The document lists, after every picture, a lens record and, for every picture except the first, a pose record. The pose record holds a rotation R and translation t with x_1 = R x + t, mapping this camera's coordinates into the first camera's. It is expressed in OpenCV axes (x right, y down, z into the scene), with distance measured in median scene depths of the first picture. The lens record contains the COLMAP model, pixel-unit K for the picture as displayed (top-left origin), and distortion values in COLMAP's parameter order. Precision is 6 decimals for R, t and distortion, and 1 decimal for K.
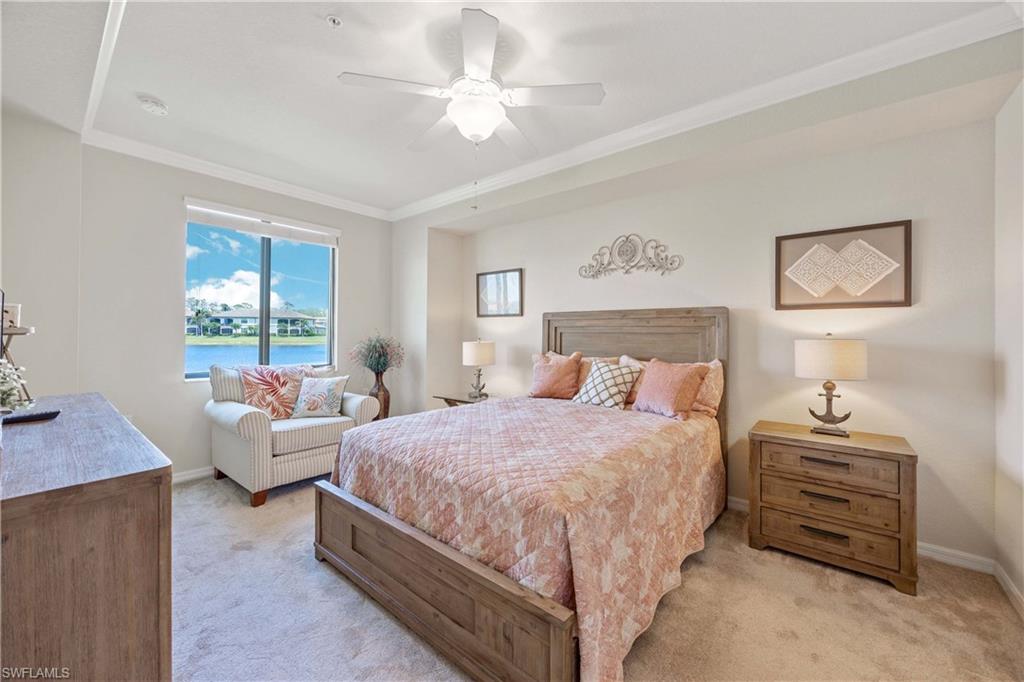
lens RADIAL K [[404.0, 0, 517.6], [0, 404.0, 330.4], [0, 0, 1]] dist [0.000342, 0.000078]
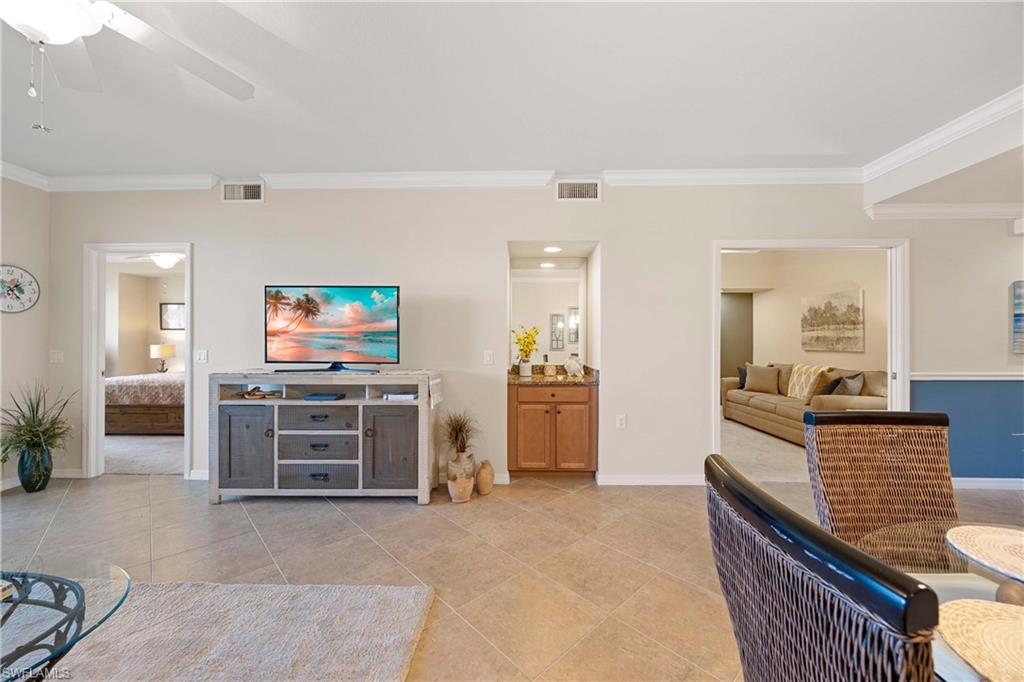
lens RADIAL K [[387.8, 0, 509.7], [0, 387.8, 338.5], [0, 0, 1]] dist [-0.002621, 0.000050]
pose [[0.791349, -0.004881, 0.611345, 0.067743], [0.000724, 0.999975, 0.007047, -0.008346], [-0.611364, -0.005134, 0.791333, -1.224485]]
